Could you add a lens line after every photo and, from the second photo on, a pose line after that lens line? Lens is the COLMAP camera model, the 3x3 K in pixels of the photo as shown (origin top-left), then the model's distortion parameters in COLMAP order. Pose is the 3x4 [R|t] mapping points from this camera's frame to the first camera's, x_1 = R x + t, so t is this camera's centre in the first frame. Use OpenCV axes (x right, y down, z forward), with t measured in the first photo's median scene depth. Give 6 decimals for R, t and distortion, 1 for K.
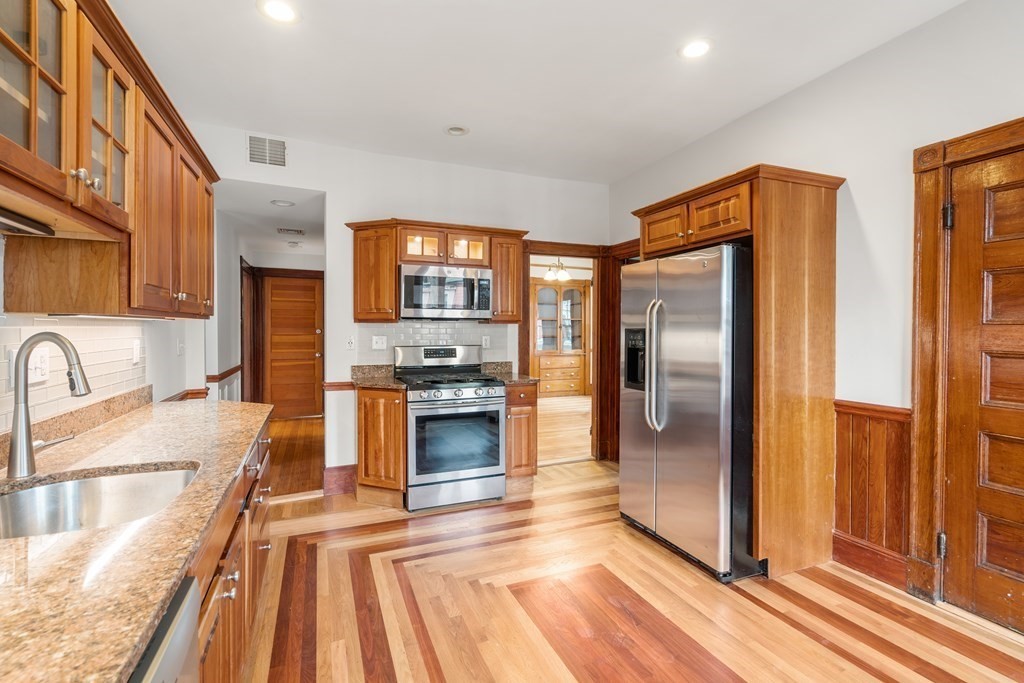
lens RADIAL K [[472.1, 0, 512.0], [0, 472.1, 341.5], [0, 0, 1]] dist [-0.017537, 0.000073]
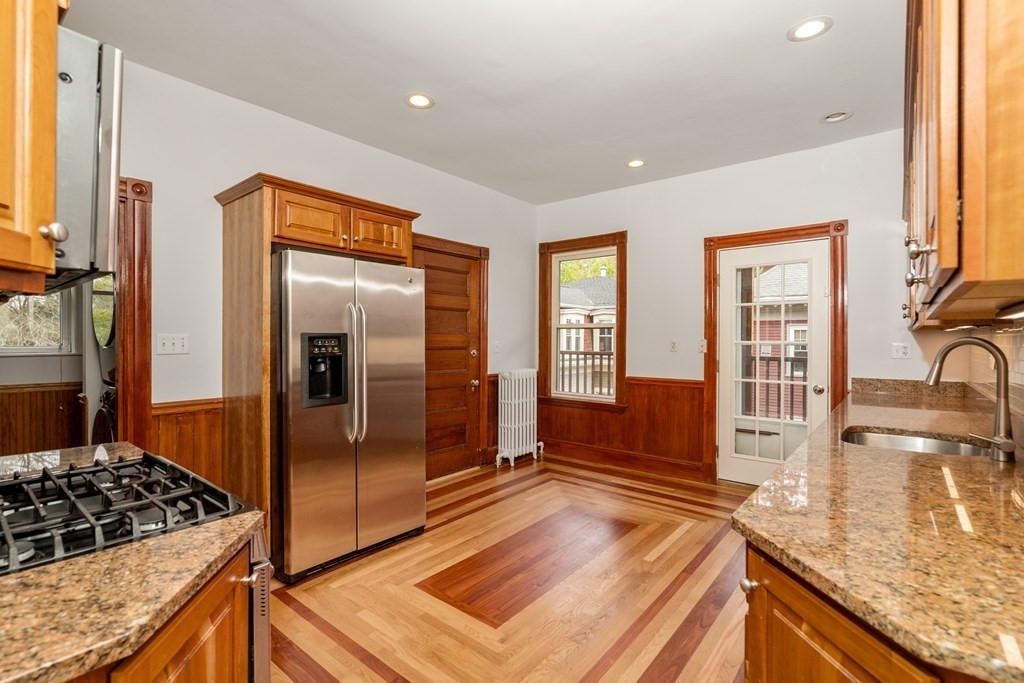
lens RADIAL K [[472.1, 0, 512.0], [0, 472.1, 341.5], [0, 0, 1]] dist [-0.017537, 0.000073]
pose [[-0.472360, -0.009969, 0.881349, -0.729691], [0.022287, 0.999481, 0.023250, -0.027910], [-0.881124, 0.030625, -0.471893, 1.271659]]
